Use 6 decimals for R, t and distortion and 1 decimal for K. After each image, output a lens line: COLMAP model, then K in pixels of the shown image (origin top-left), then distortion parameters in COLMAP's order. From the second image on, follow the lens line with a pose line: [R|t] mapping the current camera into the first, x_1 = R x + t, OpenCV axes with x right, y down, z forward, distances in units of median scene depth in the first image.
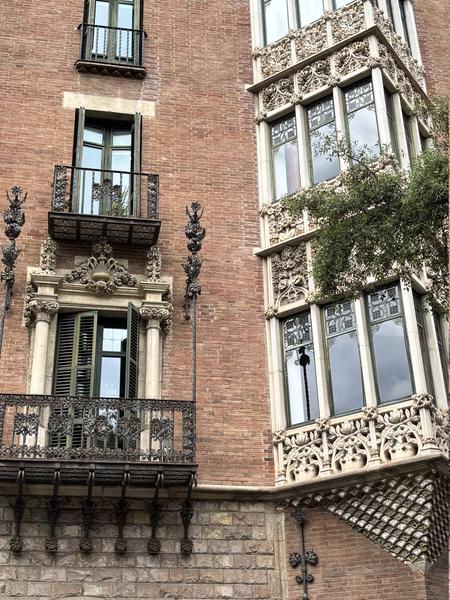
lens RADIAL K [[880.5, 0, 225.4], [0, 880.5, 298.4], [0, 0, 1]] dist [0.099150, 0.000000]
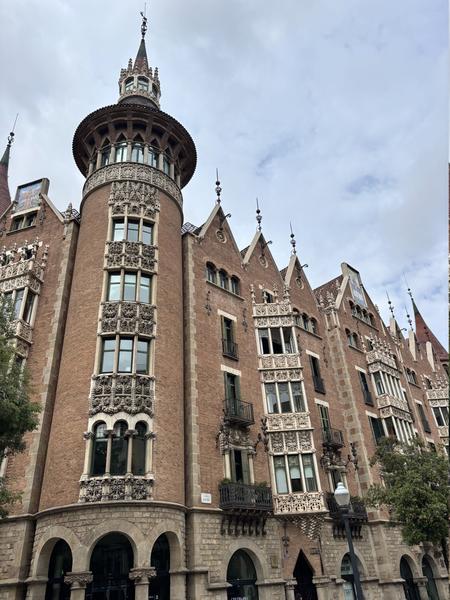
lens RADIAL K [[460.2, 0, 224.3], [0, 460.2, 294.0], [0, 0, 1]] dist [0.056063, -0.060569]
pose [[0.805137, 0.300872, 0.511107, -1.049531], [-0.240480, 0.953364, -0.182390, -0.177044], [-0.542147, 0.023938, 0.839943, -0.327638]]
